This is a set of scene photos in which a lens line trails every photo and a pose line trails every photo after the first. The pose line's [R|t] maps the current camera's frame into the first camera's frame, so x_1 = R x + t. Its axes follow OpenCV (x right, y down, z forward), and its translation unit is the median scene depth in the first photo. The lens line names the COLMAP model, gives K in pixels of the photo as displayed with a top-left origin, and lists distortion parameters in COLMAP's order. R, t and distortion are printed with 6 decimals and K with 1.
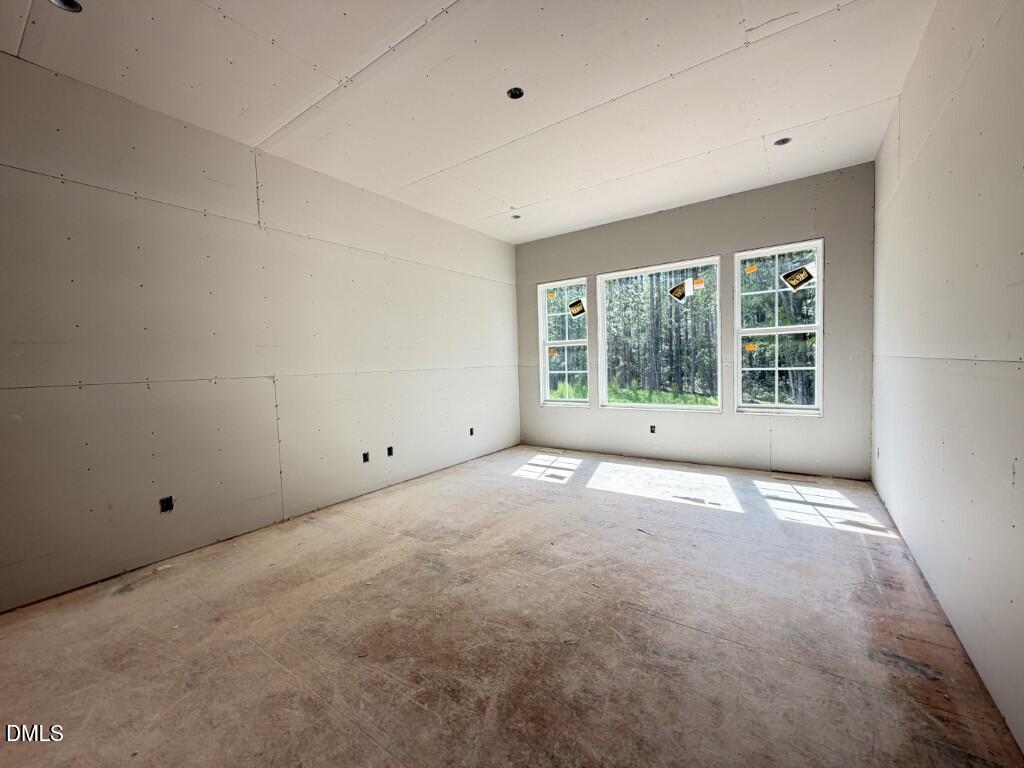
lens RADIAL K [[409.3, 0, 509.7], [0, 409.3, 383.6], [0, 0, 1]] dist [-0.000801, 0.000045]
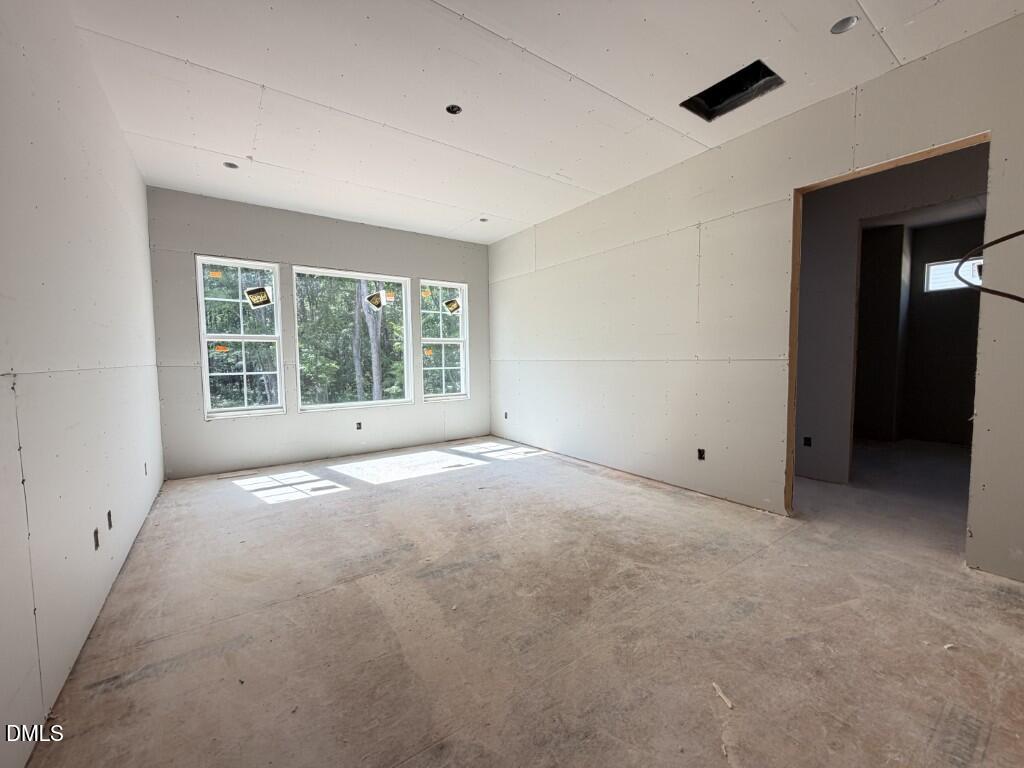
lens RADIAL K [[409.3, 0, 509.7], [0, 409.3, 383.6], [0, 0, 1]] dist [-0.000801, 0.000045]
pose [[0.336275, -0.030271, 0.941277, -0.772660], [0.048077, 0.998732, 0.014942, 0.008040], [-0.940536, 0.040229, 0.337304, 0.410365]]
